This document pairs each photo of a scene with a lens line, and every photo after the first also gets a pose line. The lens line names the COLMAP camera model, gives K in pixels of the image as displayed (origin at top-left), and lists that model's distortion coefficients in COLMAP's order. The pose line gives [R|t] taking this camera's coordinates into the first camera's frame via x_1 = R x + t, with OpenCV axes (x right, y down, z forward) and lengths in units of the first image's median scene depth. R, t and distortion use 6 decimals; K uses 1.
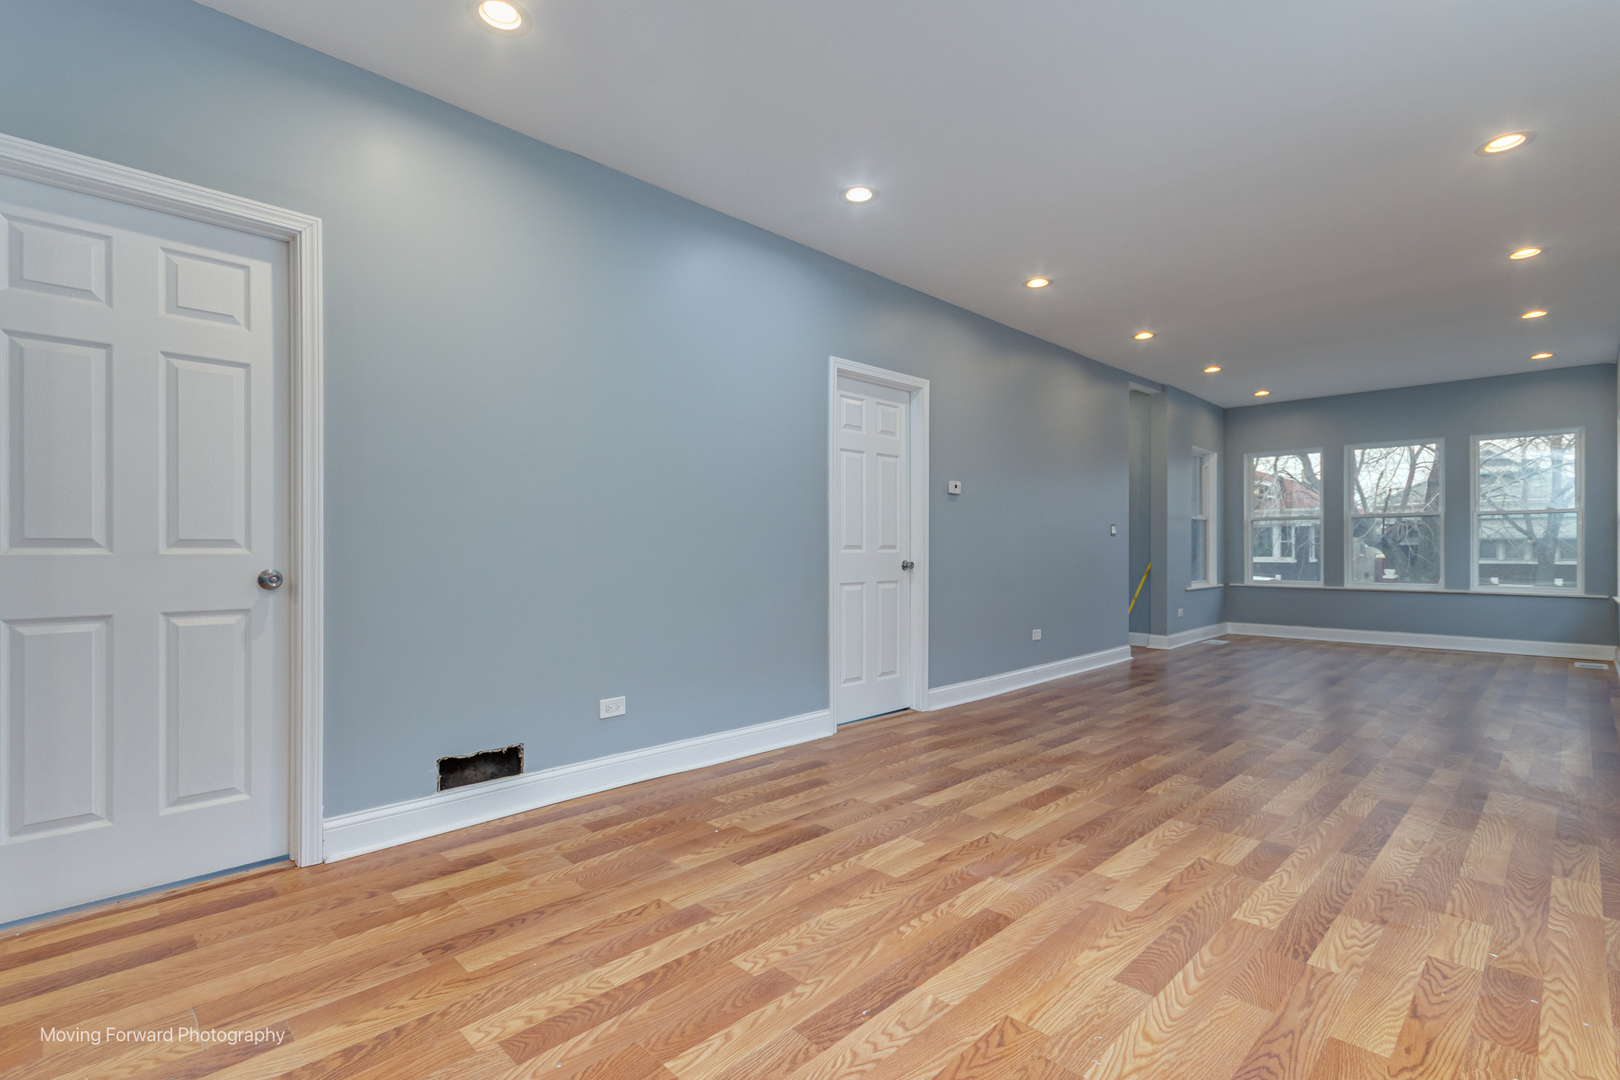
lens RADIAL K [[756.5, 0, 808.2], [0, 756.5, 561.6], [0, 0, 1]] dist [0.002469, 0.001612]
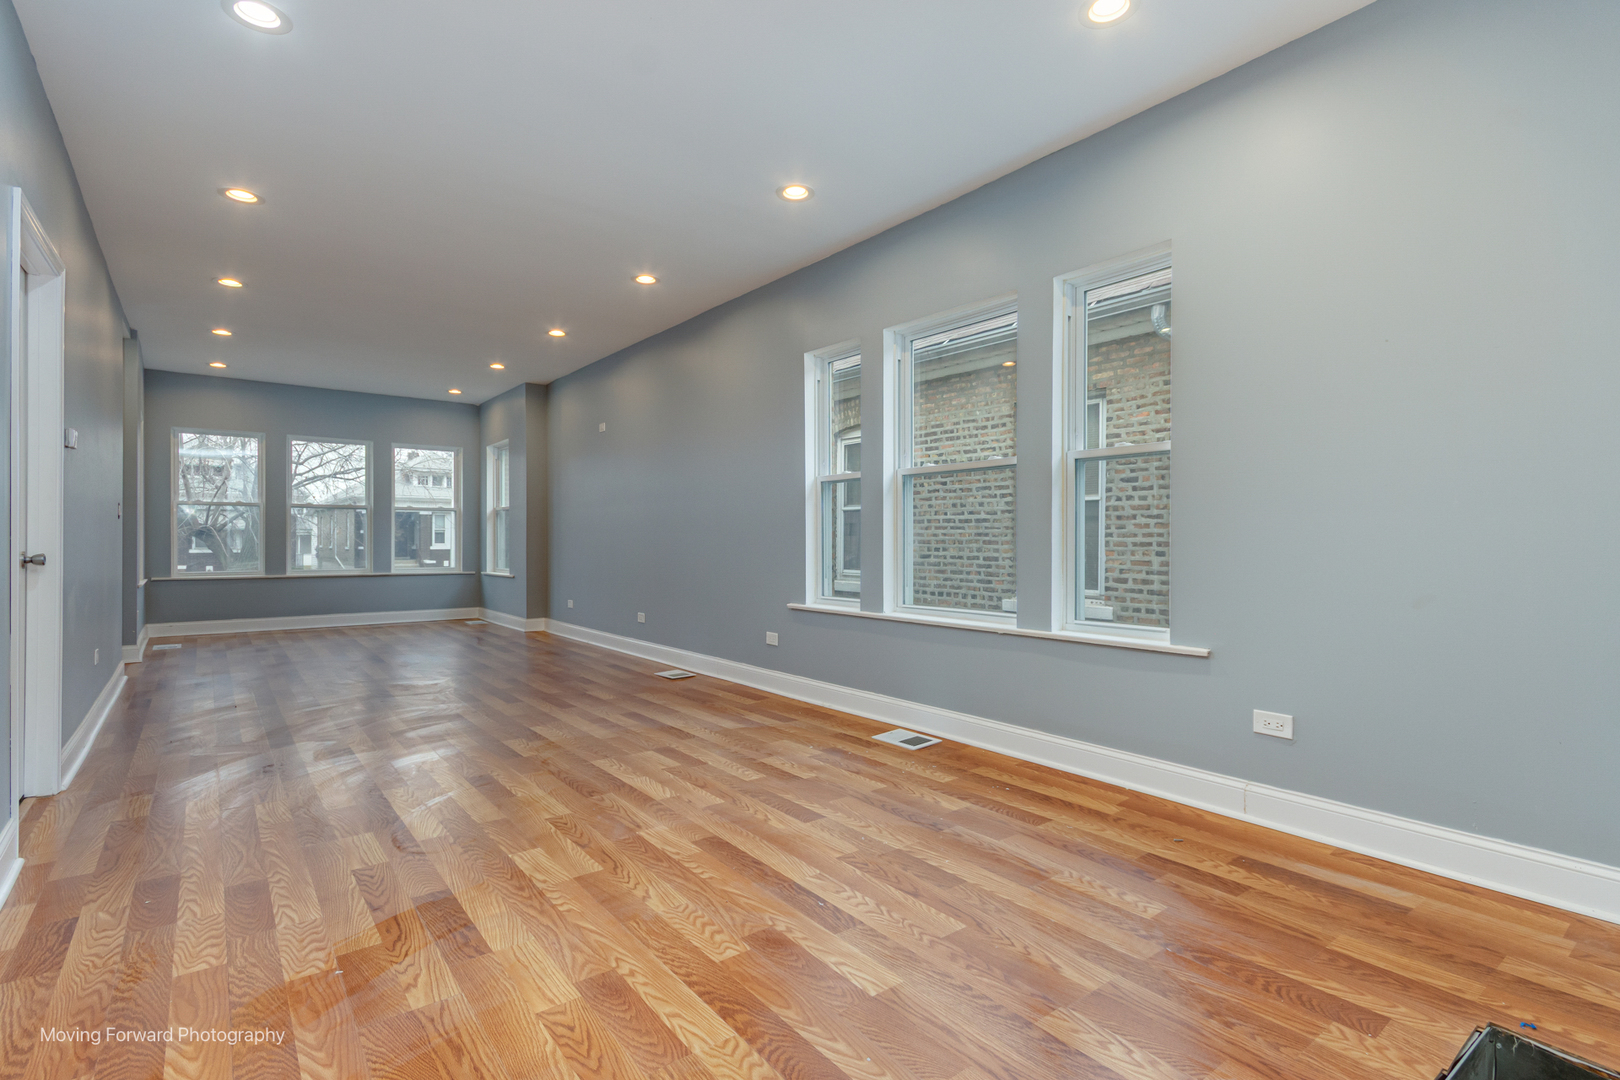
lens RADIAL K [[778.6, 0, 815.7], [0, 778.6, 508.4], [0, 0, 1]] dist [0.003082, 0.000533]
pose [[0.112138, 0.040857, 0.992852, -0.861344], [0.012512, 0.999017, -0.042524, -0.005748], [-0.993614, 0.017191, 0.111517, 0.590150]]
